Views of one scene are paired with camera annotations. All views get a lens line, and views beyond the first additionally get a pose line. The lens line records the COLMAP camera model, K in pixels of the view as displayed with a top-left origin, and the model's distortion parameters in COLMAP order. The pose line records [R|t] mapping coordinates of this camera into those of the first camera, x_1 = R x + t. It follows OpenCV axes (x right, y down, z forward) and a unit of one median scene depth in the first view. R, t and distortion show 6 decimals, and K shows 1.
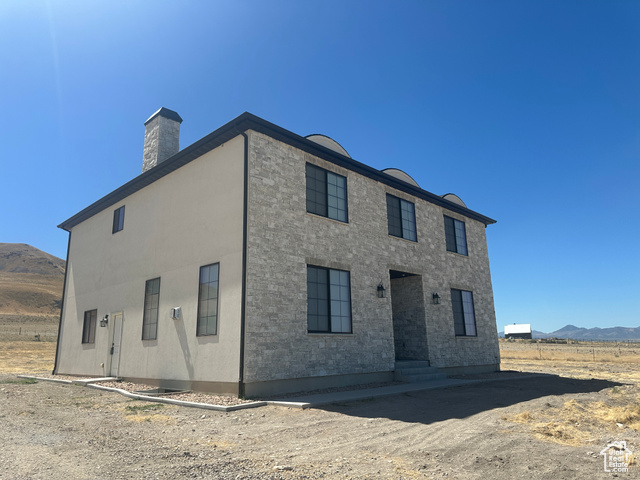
lens RADIAL K [[440.3, 0, 320.0], [0, 440.3, 240.0], [0, 0, 1]] dist [0.087998, -0.000638]
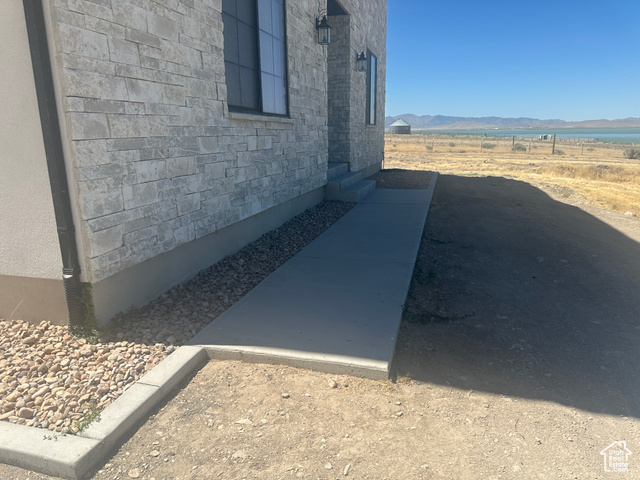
lens RADIAL K [[450.6, 0, 304.3], [0, 450.6, 238.4], [0, 0, 1]] dist [0.047593, -0.059111]
pose [[0.890026, -0.103357, 0.444040, -0.152987], [-0.101041, 0.905026, 0.413181, 0.148200], [-0.444573, -0.412608, 0.795053, 0.647015]]
